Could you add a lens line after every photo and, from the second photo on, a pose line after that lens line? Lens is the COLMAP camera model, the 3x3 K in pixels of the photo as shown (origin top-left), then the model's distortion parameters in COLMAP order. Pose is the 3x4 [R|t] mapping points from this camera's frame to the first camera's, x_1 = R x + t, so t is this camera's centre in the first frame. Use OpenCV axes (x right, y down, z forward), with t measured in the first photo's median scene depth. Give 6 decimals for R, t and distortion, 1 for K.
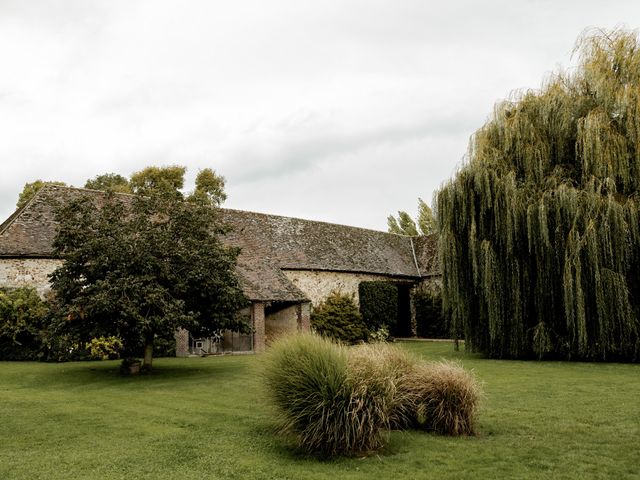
lens RADIAL K [[630.1, 0, 323.3], [0, 630.1, 224.9], [0, 0, 1]] dist [-0.002351, -0.001973]
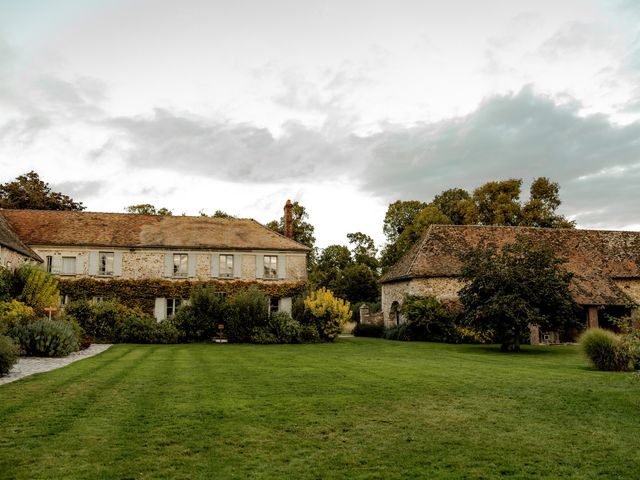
lens RADIAL K [[630.1, 0, 323.3], [0, 630.1, 224.9], [0, 0, 1]] dist [-0.002351, -0.001973]
pose [[0.868689, -0.047421, -0.493083, 0.050748], [0.050299, 0.998707, -0.007433, -0.050111], [0.492797, -0.018345, 0.869951, -0.314189]]
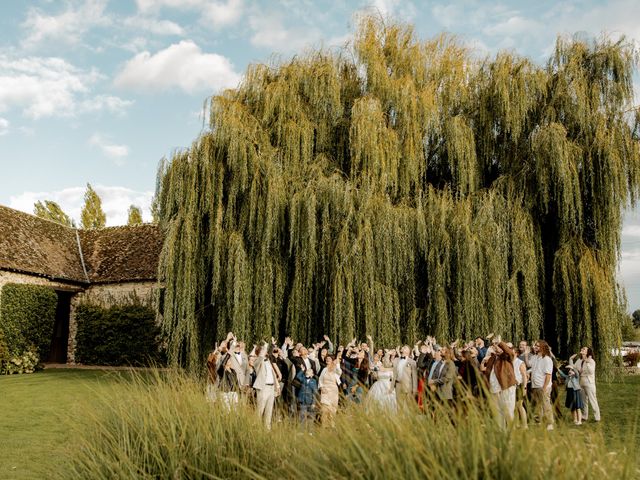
lens RADIAL K [[630.1, 0, 323.3], [0, 630.1, 224.9], [0, 0, 1]] dist [-0.002351, -0.001973]
pose [[0.816897, 0.119656, 0.564236, -0.054467], [-0.100438, 0.992809, -0.065130, 0.038051], [-0.567972, -0.003466, 0.823041, 0.242672]]
